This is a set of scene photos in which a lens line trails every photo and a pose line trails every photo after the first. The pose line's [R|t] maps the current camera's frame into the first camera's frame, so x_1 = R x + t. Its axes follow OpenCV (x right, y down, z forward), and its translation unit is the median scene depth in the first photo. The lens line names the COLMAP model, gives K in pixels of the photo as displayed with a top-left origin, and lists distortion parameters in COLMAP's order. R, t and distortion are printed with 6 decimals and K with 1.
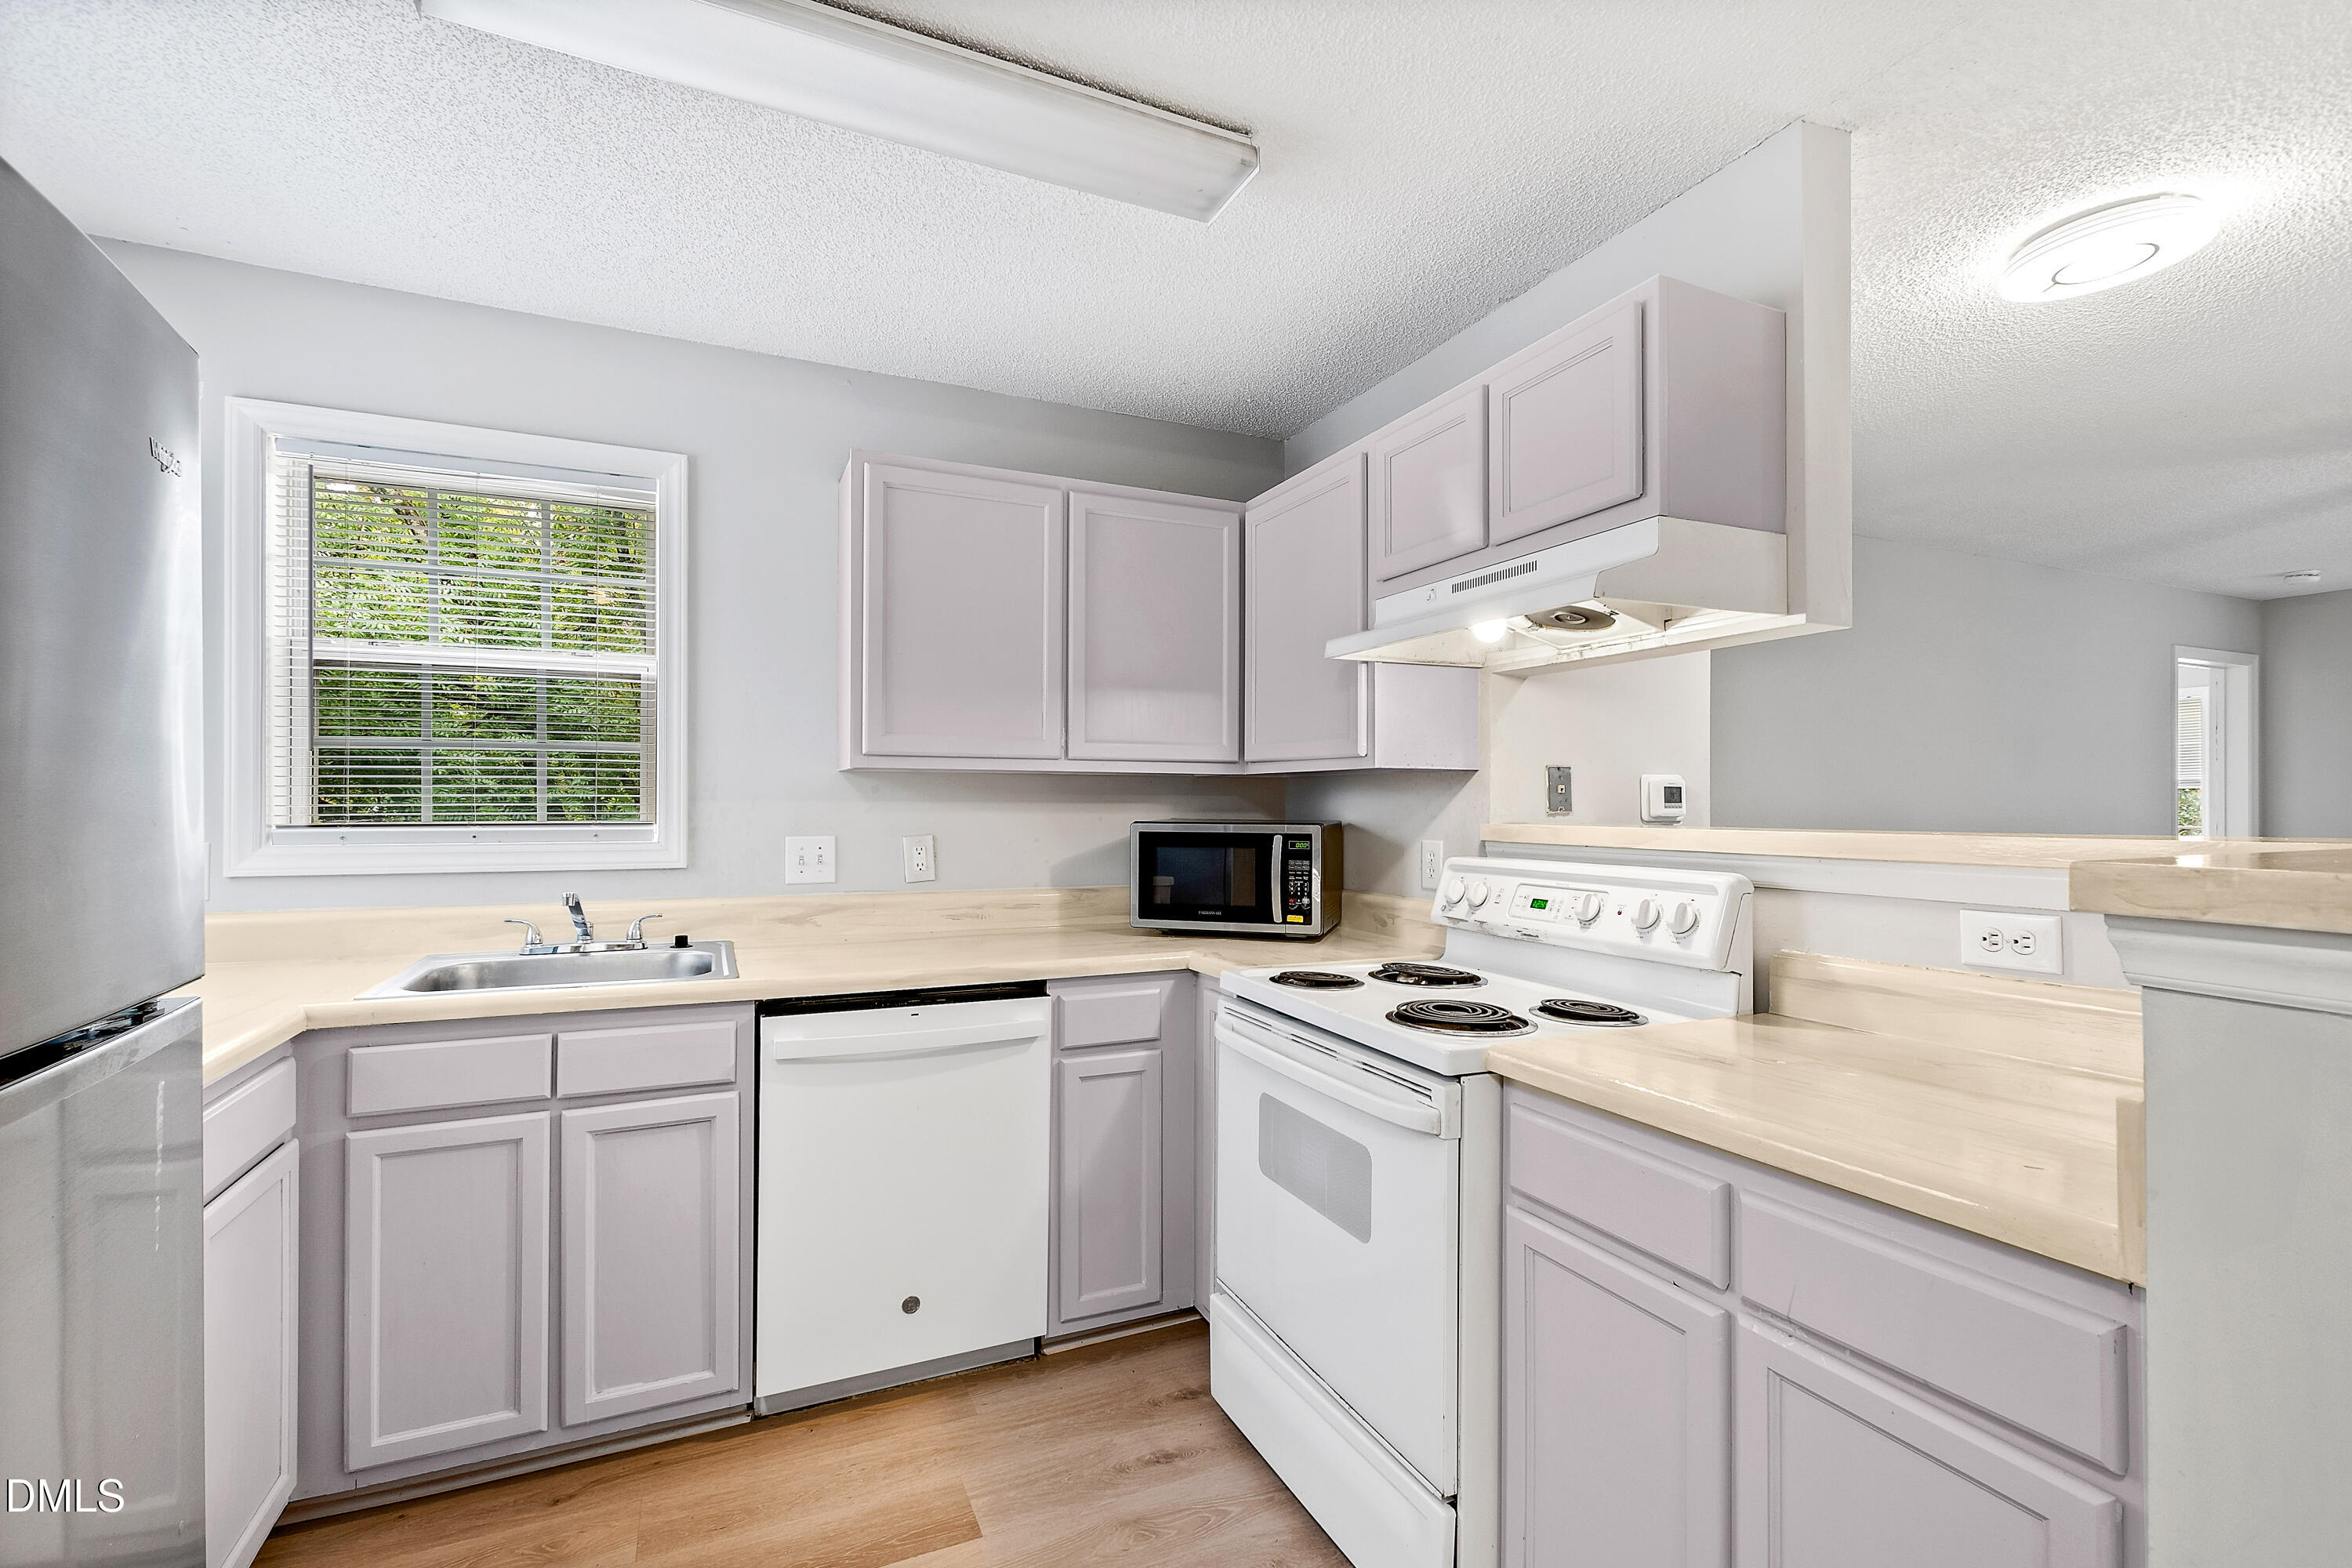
lens RADIAL K [[1034.4, 0, 1167.2], [0, 1034.4, 797.5], [0, 0, 1]] dist [0.007570, -0.004515]
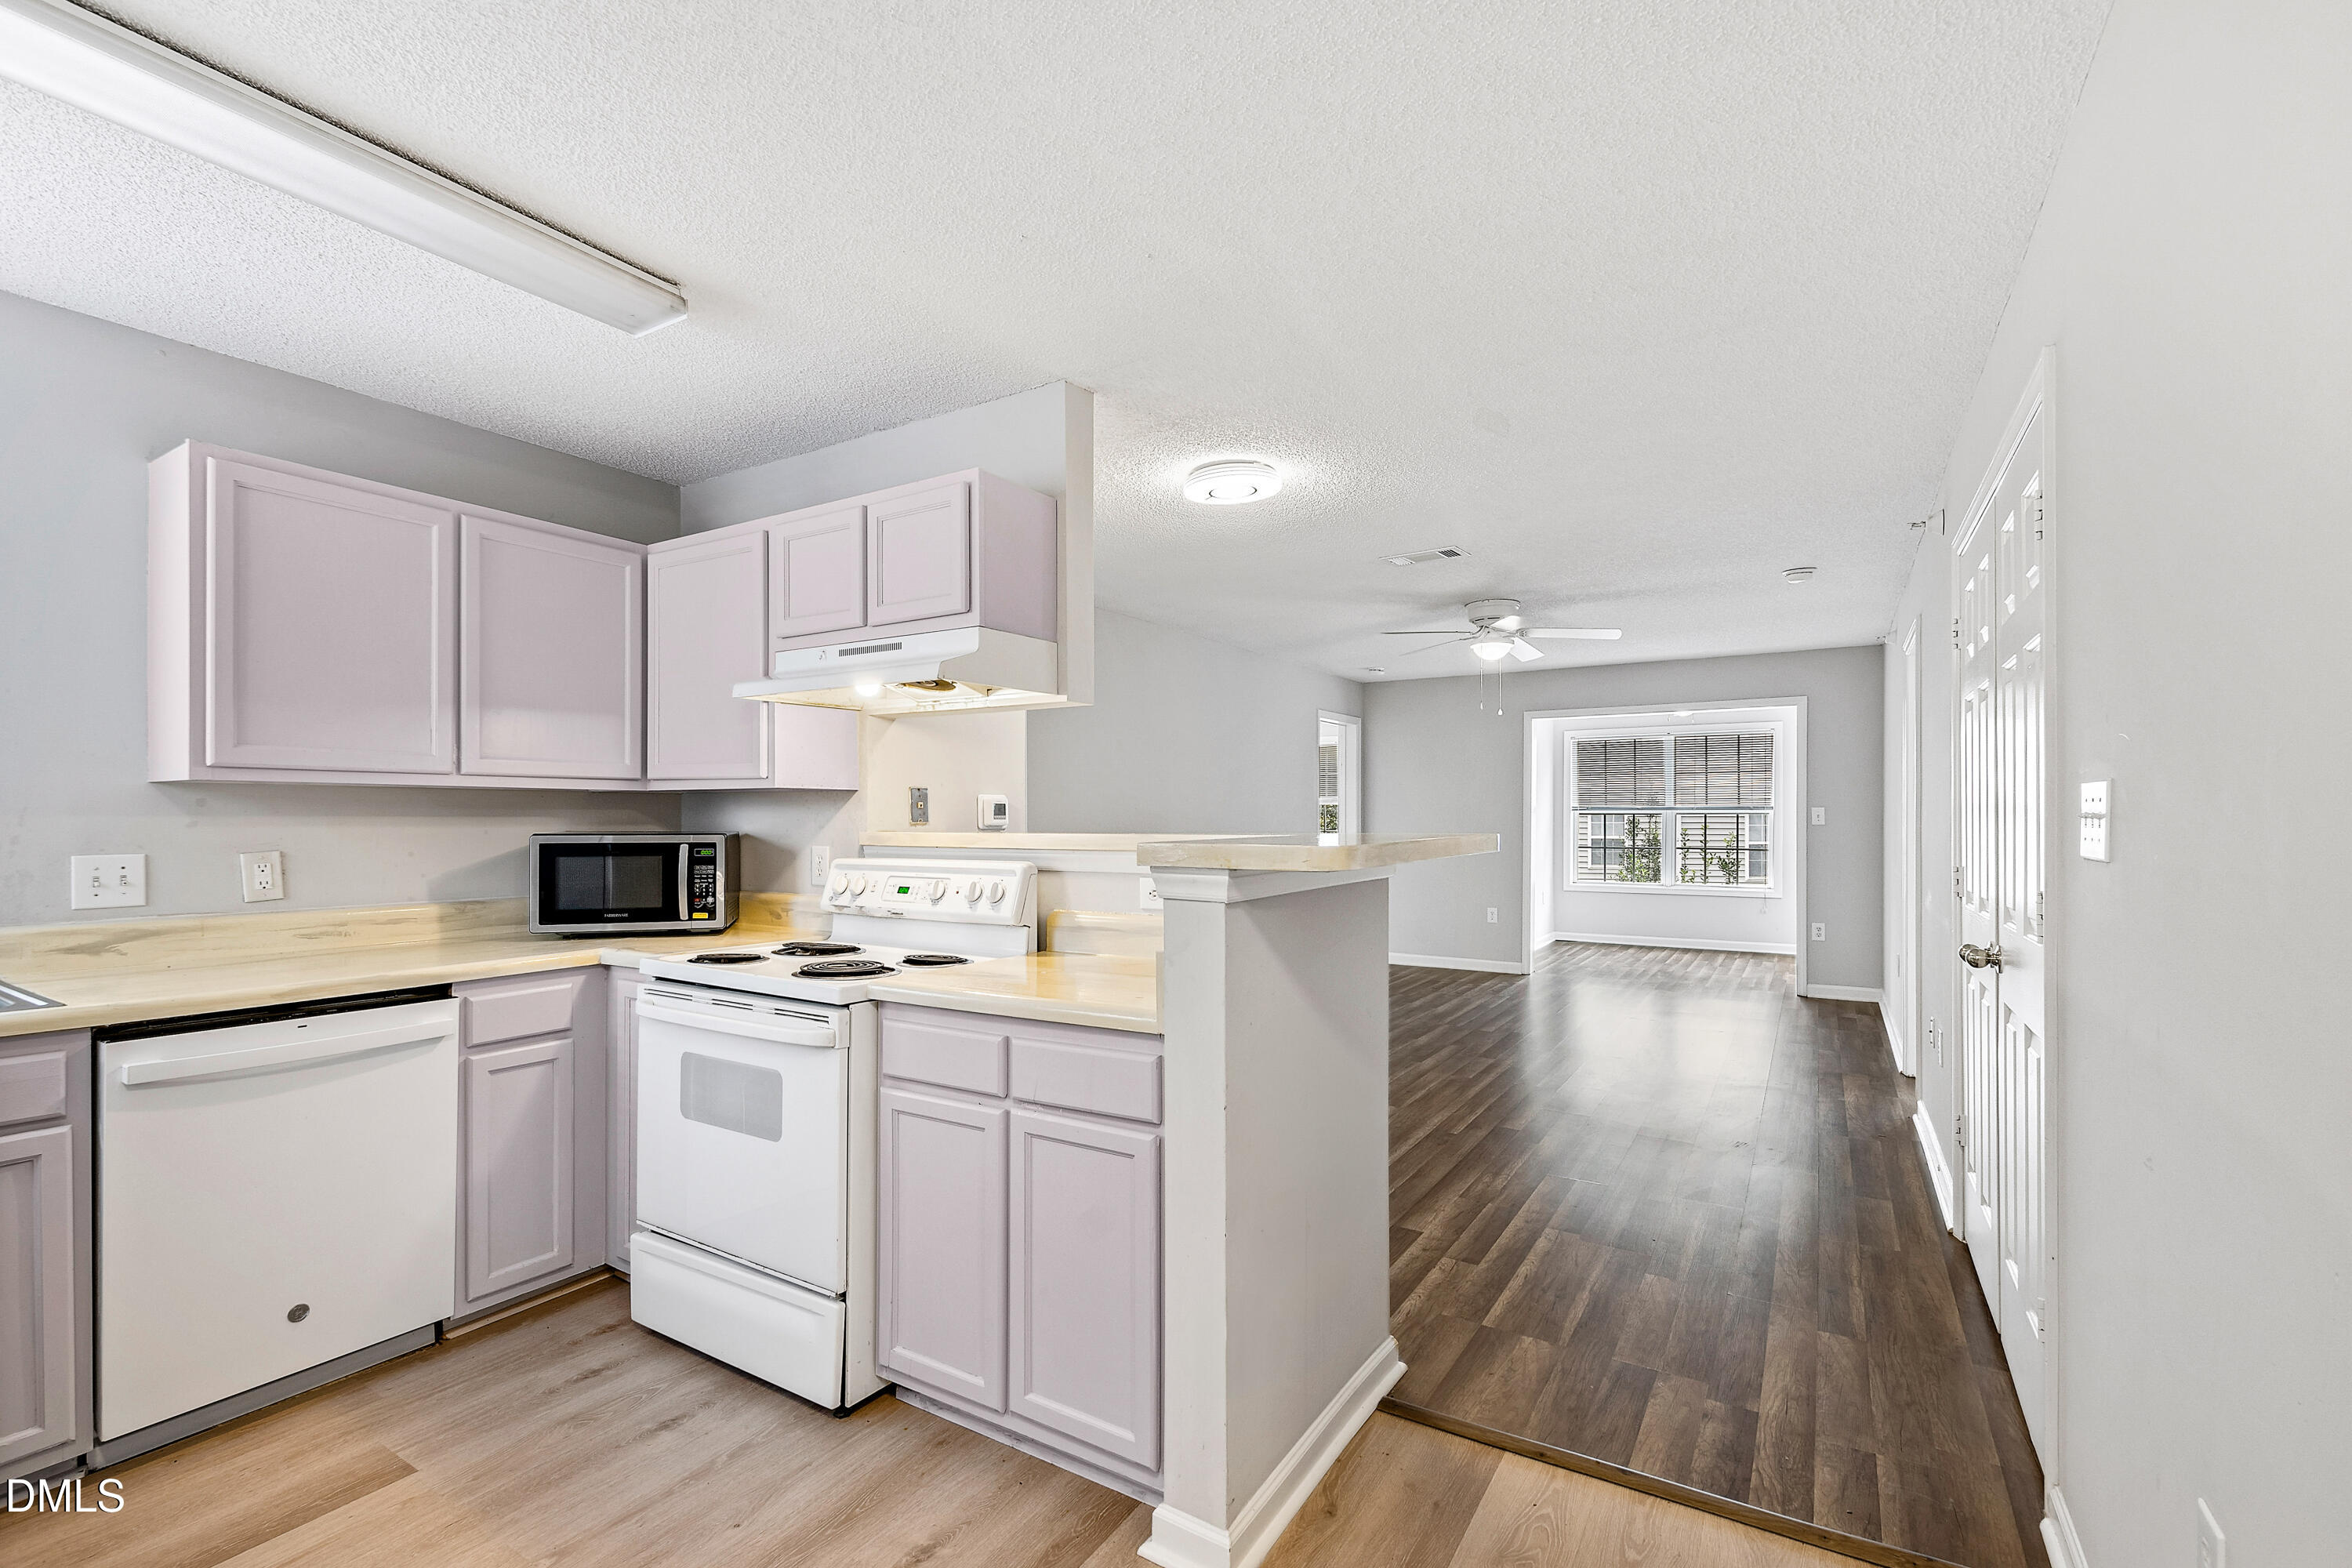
lens RADIAL K [[1034.4, 0, 1174.3], [0, 1034.4, 817.0], [0, 0, 1]] dist [0.007570, -0.004515]
pose [[0.828594, -0.002780, 0.559842, -0.106644], [-0.001358, 0.999975, 0.006976, -0.003344], [-0.559848, -0.006540, 0.828570, -0.323494]]
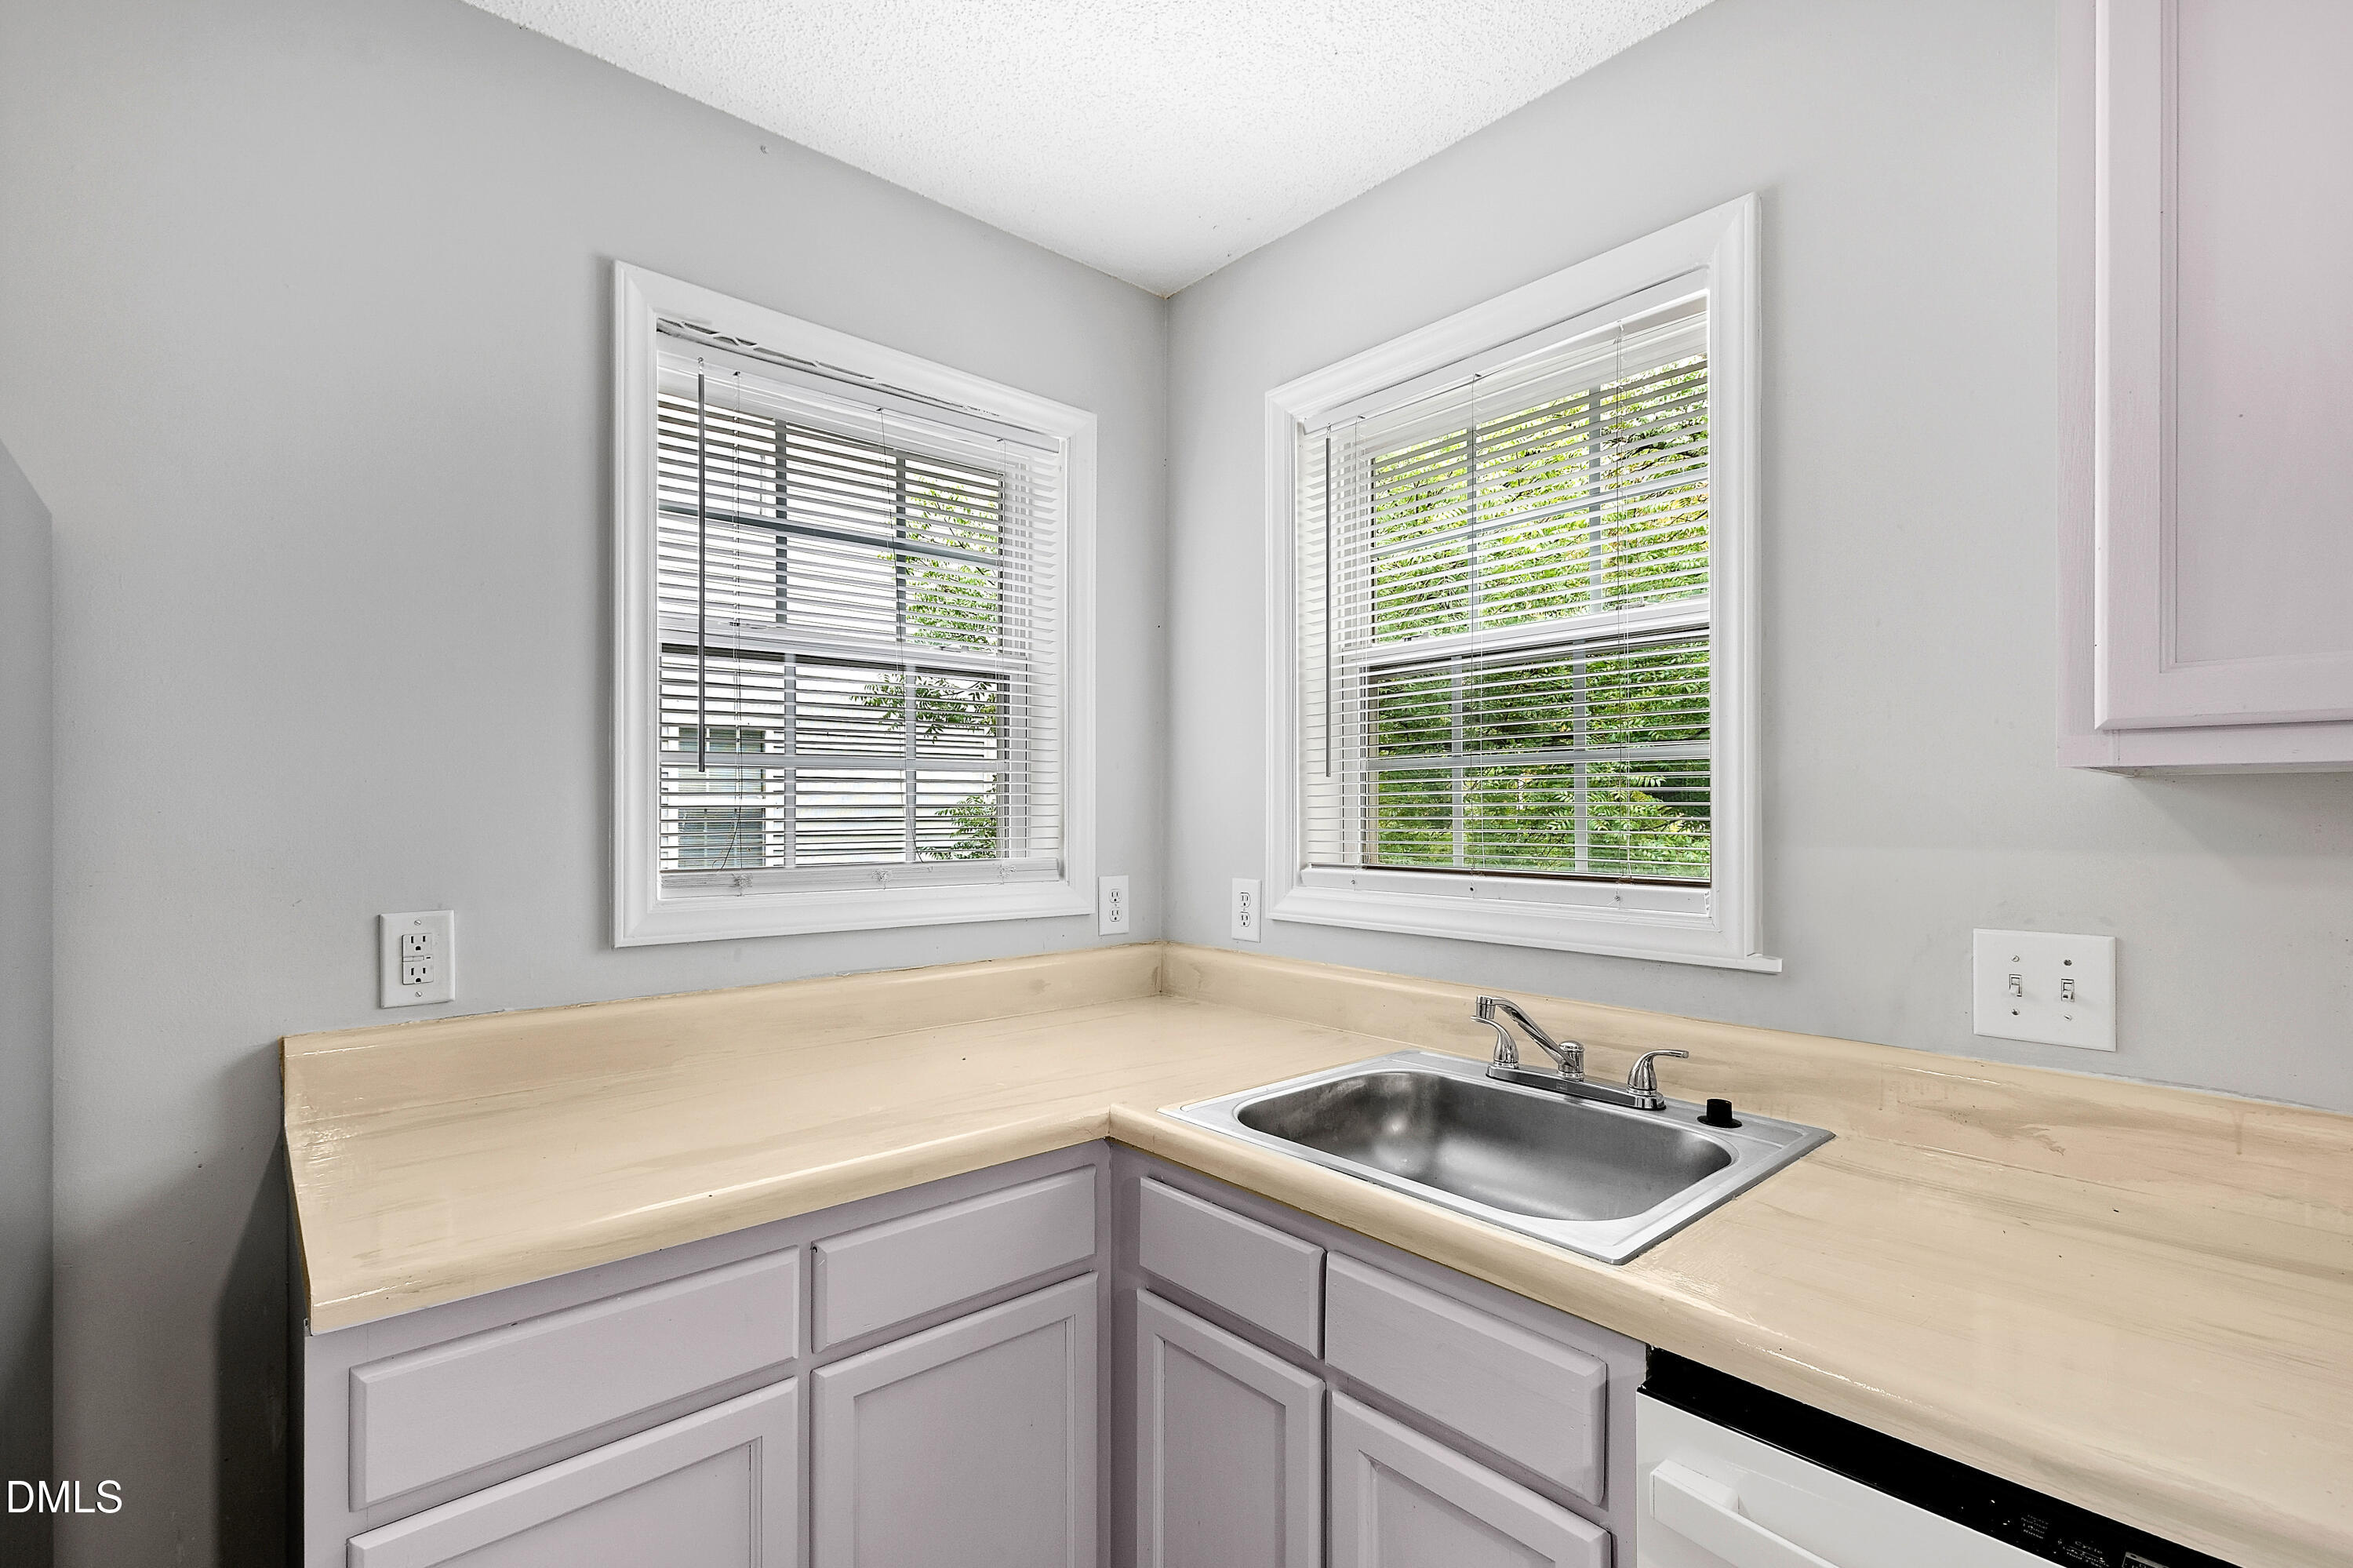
lens RADIAL K [[1034.9, 0, 1208.6], [0, 1034.9, 808.5], [0, 0, 1]] dist [0.007570, -0.004515]
pose [[0.299887, -0.006881, -0.953950, -0.050208], [0.003995, 0.999974, -0.005957, -0.015382], [0.953966, -0.002025, 0.299907, 0.693012]]
